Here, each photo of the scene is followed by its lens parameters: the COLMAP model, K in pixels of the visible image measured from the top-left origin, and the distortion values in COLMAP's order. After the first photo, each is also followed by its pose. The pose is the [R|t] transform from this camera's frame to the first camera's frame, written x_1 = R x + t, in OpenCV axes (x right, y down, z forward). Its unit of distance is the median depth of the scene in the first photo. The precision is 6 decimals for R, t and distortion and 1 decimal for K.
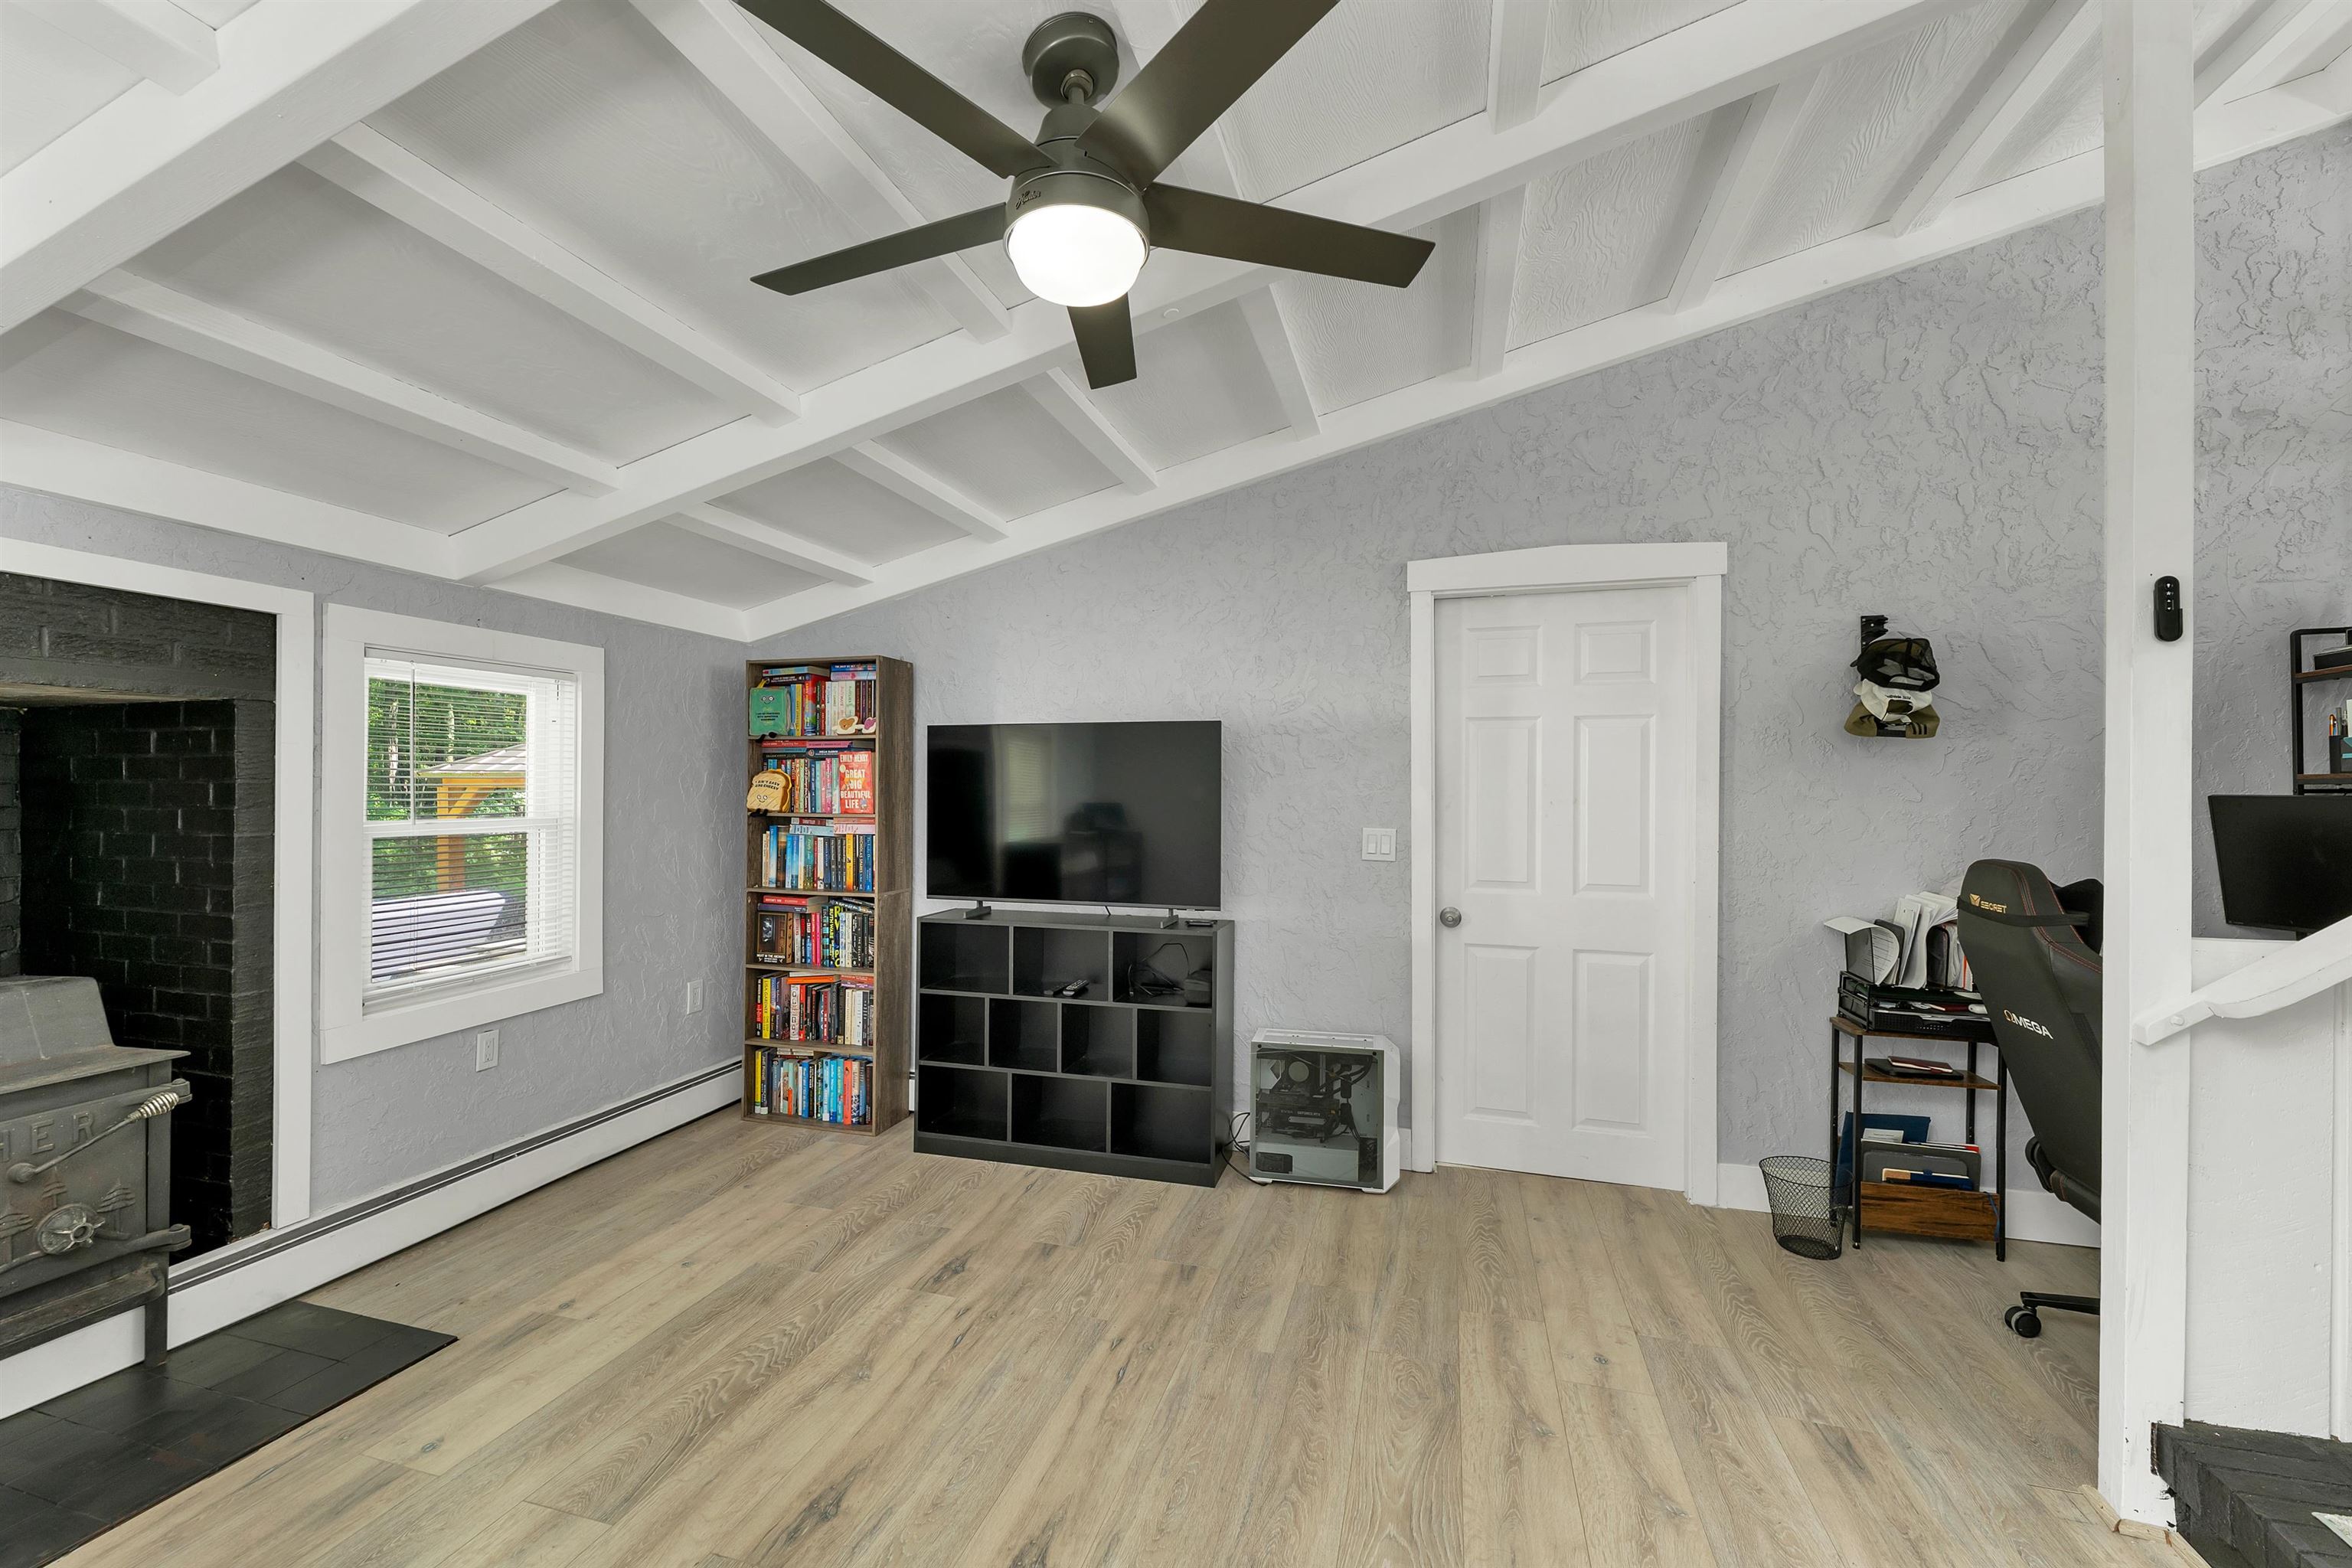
lens RADIAL K [[1040.5, 0, 1172.8], [0, 1040.5, 784.4], [0, 0, 1]] dist [0.004405, 0.000529]
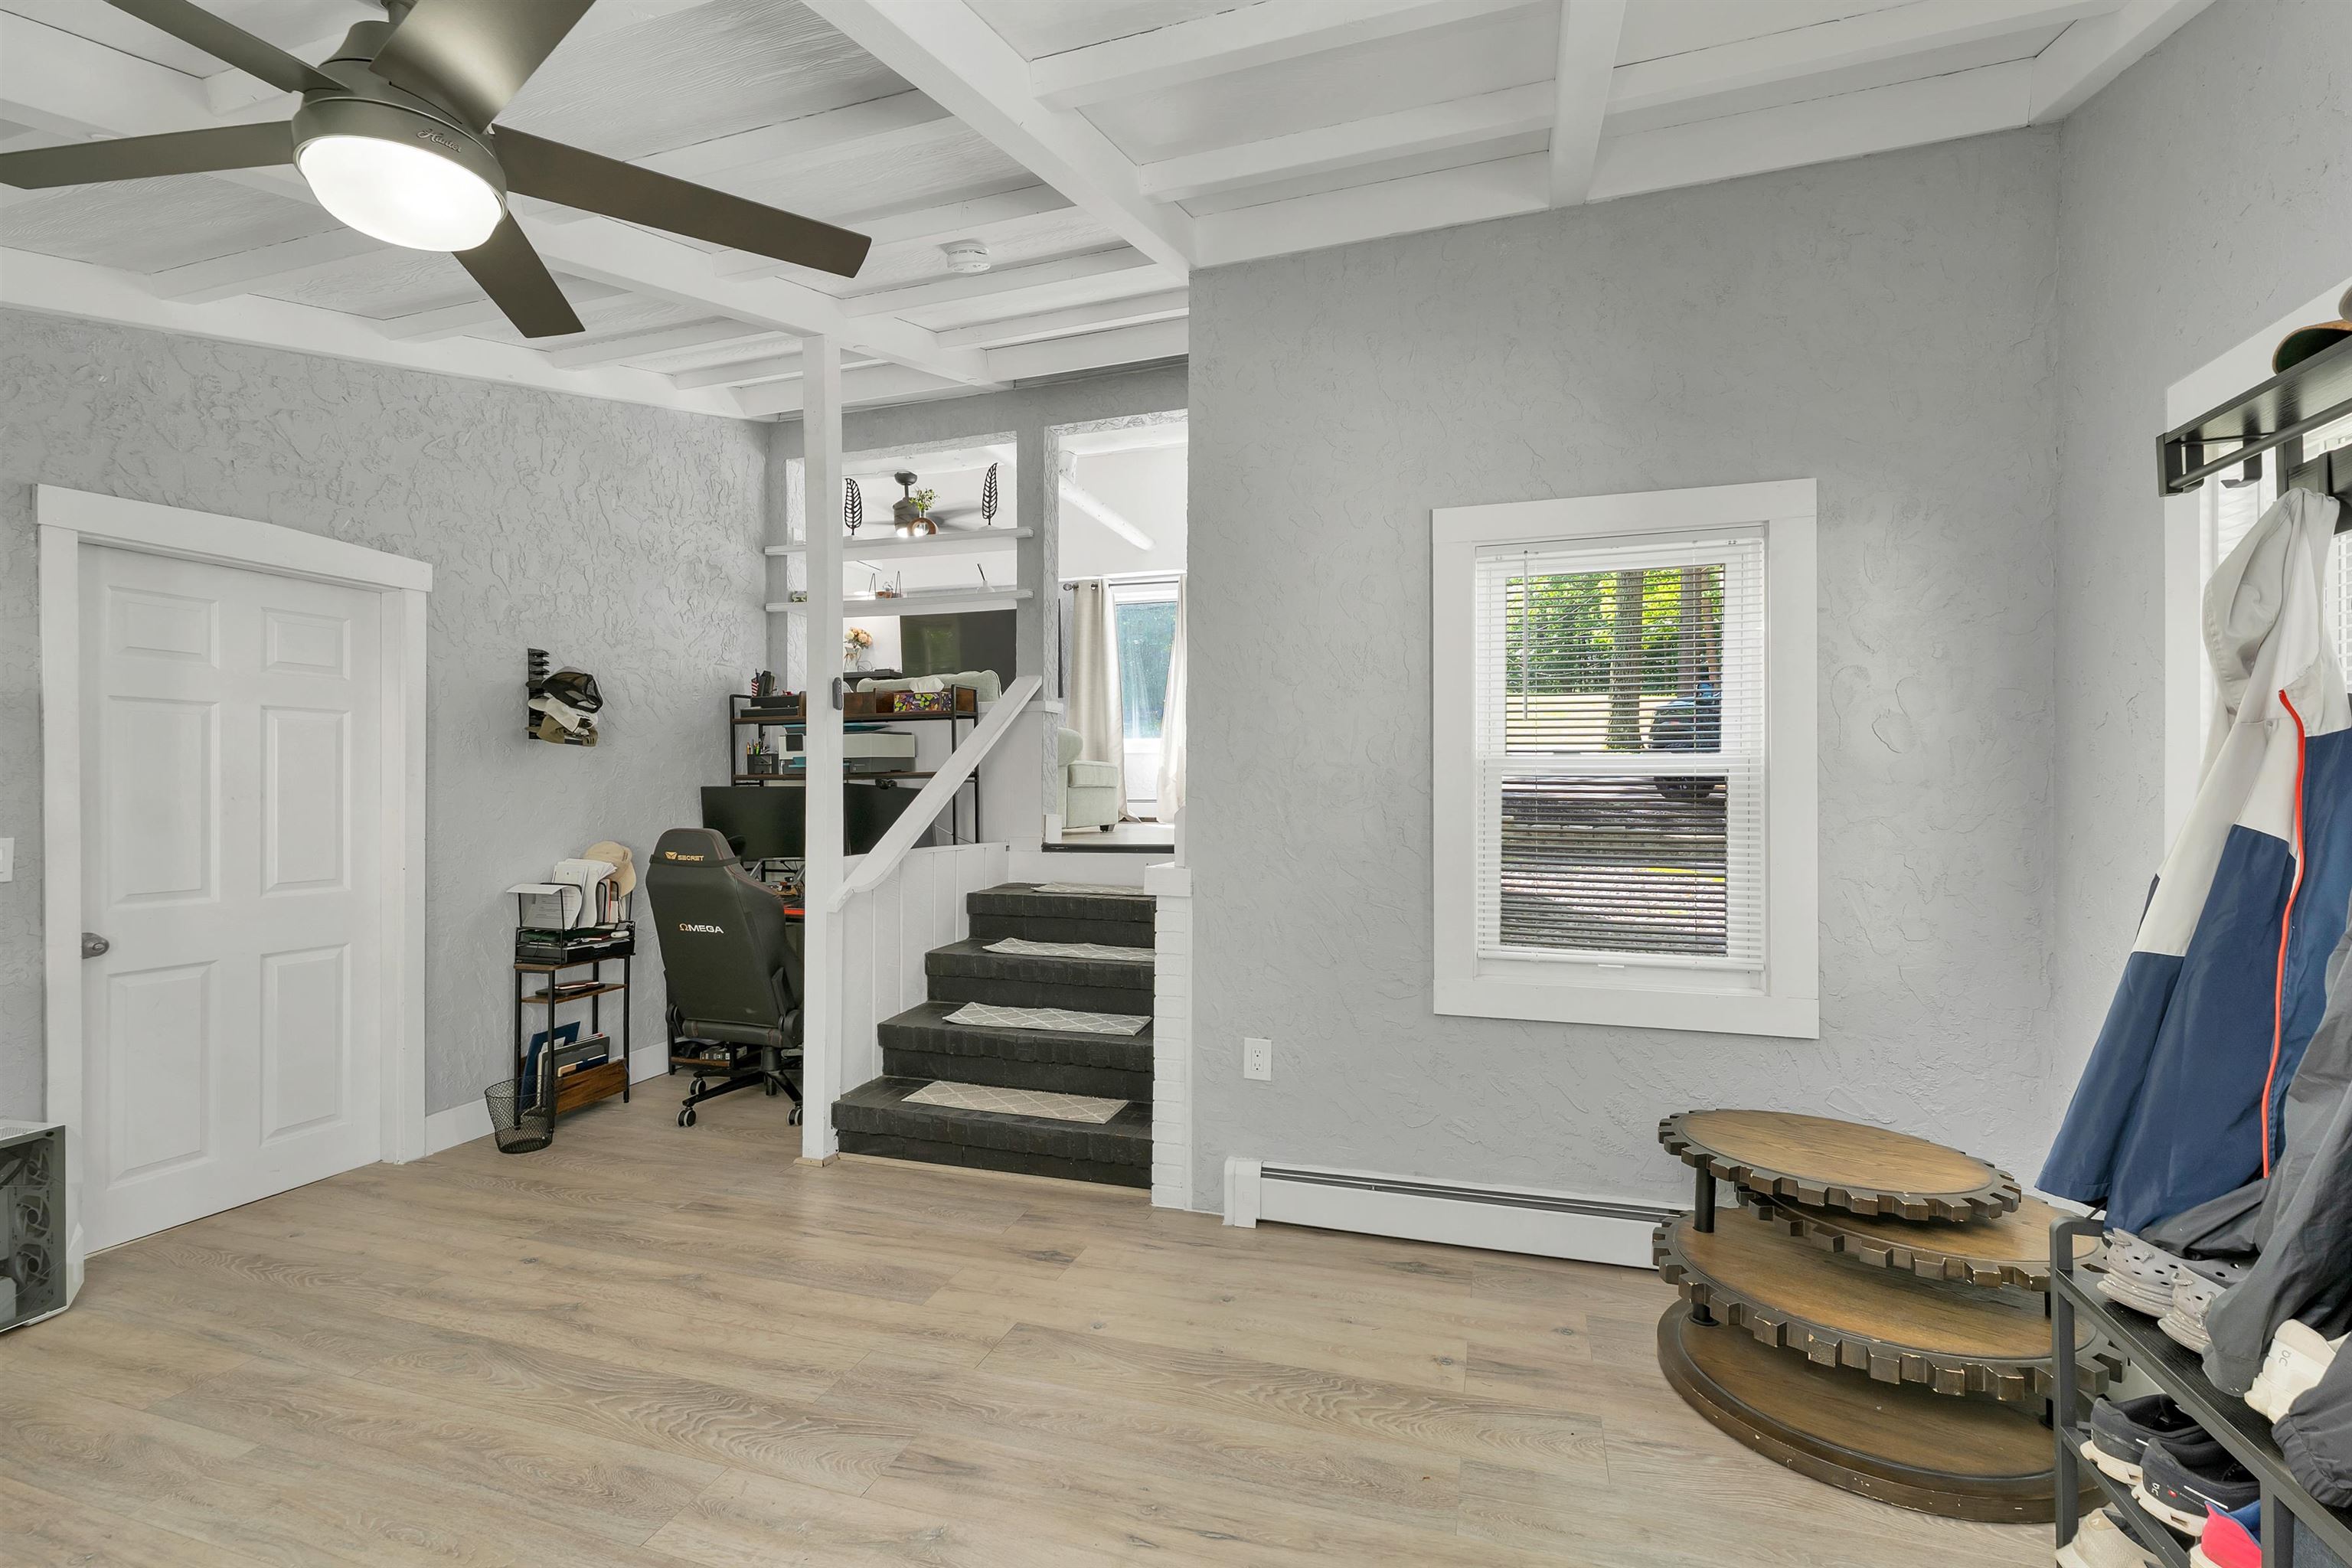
lens RADIAL K [[1004.9, 0, 1140.2], [0, 1004.9, 782.0], [0, 0, 1]] dist [0.002966, 0.000449]
pose [[0.052311, -0.000769, 0.998631, -0.546803], [-0.005436, 0.999985, 0.001055, -0.002387], [-0.998616, -0.005484, 0.052306, 0.187874]]
